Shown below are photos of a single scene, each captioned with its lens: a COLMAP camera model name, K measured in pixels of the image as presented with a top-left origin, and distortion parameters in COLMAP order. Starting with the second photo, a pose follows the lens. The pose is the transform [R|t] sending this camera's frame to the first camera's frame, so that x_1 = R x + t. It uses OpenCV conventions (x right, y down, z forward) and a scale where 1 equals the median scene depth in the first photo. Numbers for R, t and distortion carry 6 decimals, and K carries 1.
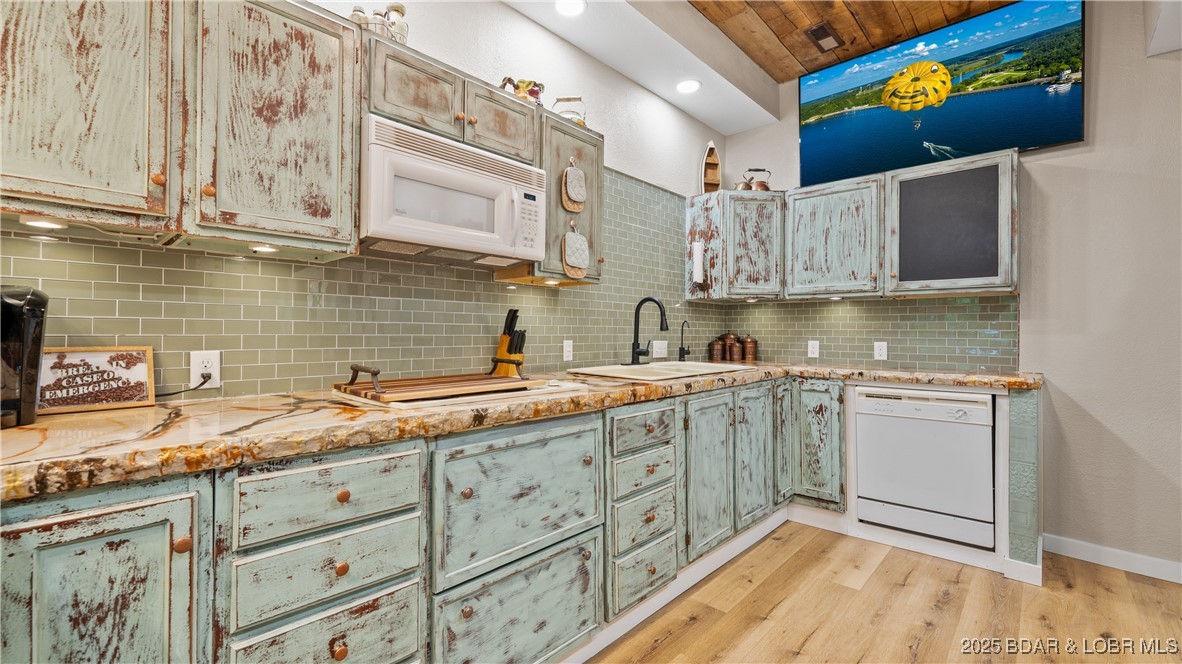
lens RADIAL K [[513.3, 0, 585.8], [0, 513.3, 319.4], [0, 0, 1]] dist [0.009168, 0.001033]
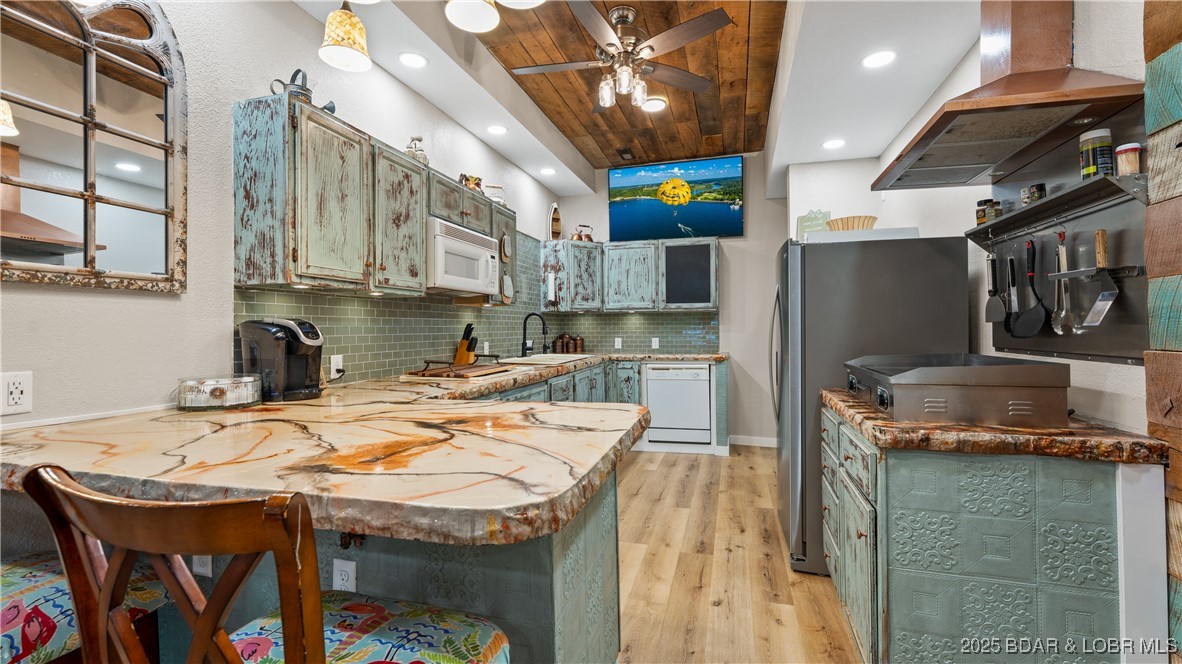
lens RADIAL K [[513.3, 0, 592.4], [0, 513.3, 321.9], [0, 0, 1]] dist [0.009168, 0.001033]
pose [[0.894355, -0.009356, 0.447259, -0.441160], [0.004007, 0.999909, 0.012903, -0.037790], [-0.447339, -0.009747, 0.894311, -0.495571]]
